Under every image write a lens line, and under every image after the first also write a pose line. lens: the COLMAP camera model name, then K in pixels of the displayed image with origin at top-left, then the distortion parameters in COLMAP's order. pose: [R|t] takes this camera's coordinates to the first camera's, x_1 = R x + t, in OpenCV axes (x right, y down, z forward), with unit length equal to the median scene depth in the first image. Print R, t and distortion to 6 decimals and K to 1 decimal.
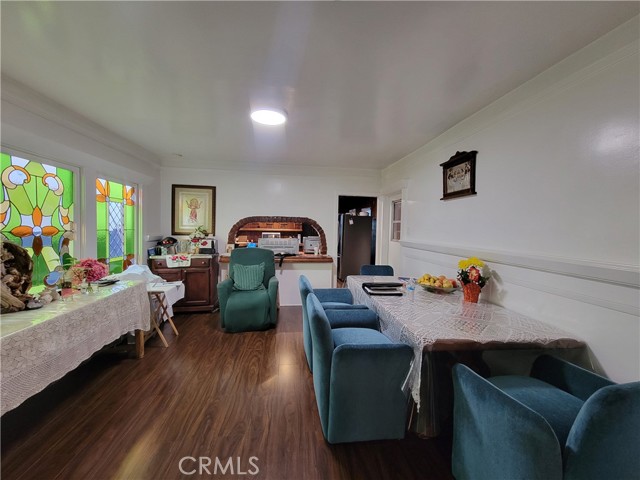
lens RADIAL K [[258.5, 0, 320.0], [0, 258.5, 240.0], [0, 0, 1]] dist [-0.001188, -0.000135]
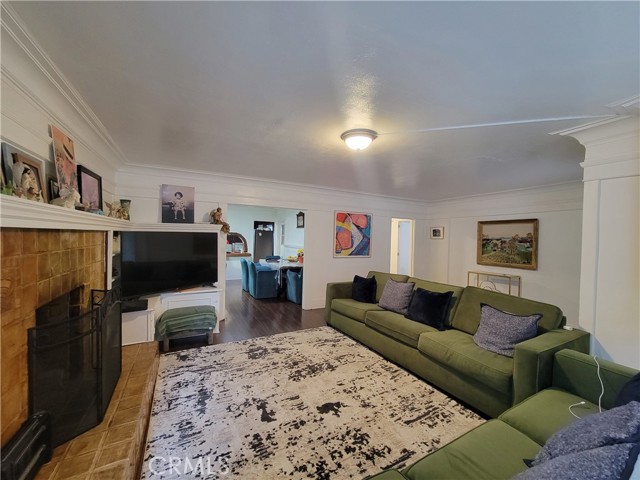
lens RADIAL K [[258.5, 0, 320.0], [0, 258.5, 240.0], [0, 0, 1]] dist [-0.001188, -0.000135]
pose [[0.937256, 0.000461, 0.348642, -0.222887], [0.010461, 0.999512, -0.029445, 0.046111], [-0.348485, 0.031245, 0.936793, -1.557890]]
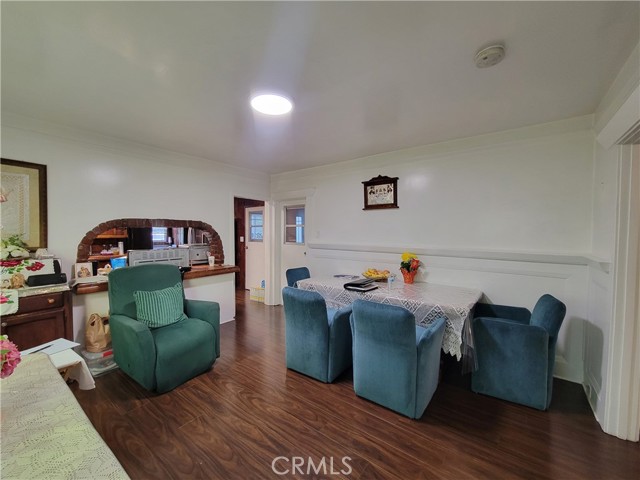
lens RADIAL K [[258.5, 0, 320.0], [0, 258.5, 240.0], [0, 0, 1]] dist [-0.001188, -0.000135]
pose [[0.703821, -0.041002, 0.709193, -0.598091], [0.045575, 0.998882, 0.012521, -0.033081], [-0.708914, 0.023509, 0.704903, 0.261540]]
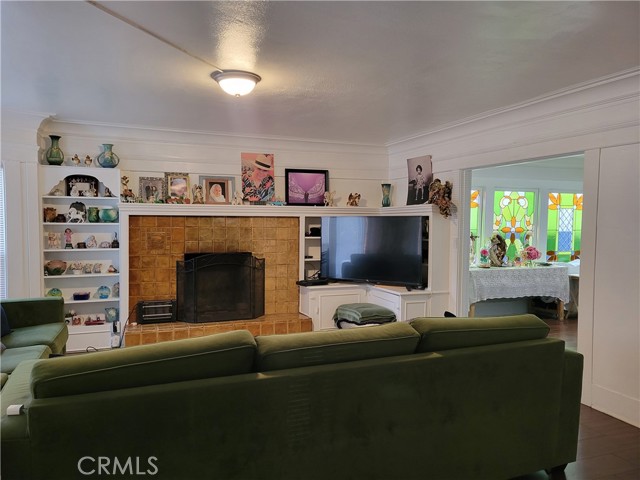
lens RADIAL K [[476.1, 0, 314.7], [0, 476.1, 237.4], [0, 0, 1]] dist [0.042462, -0.000527]
pose [[0.228630, 0.021881, -0.973267, 1.422980], [-0.053827, 0.998502, 0.009804, 0.044913], [0.972024, 0.050146, 0.229465, -0.853939]]
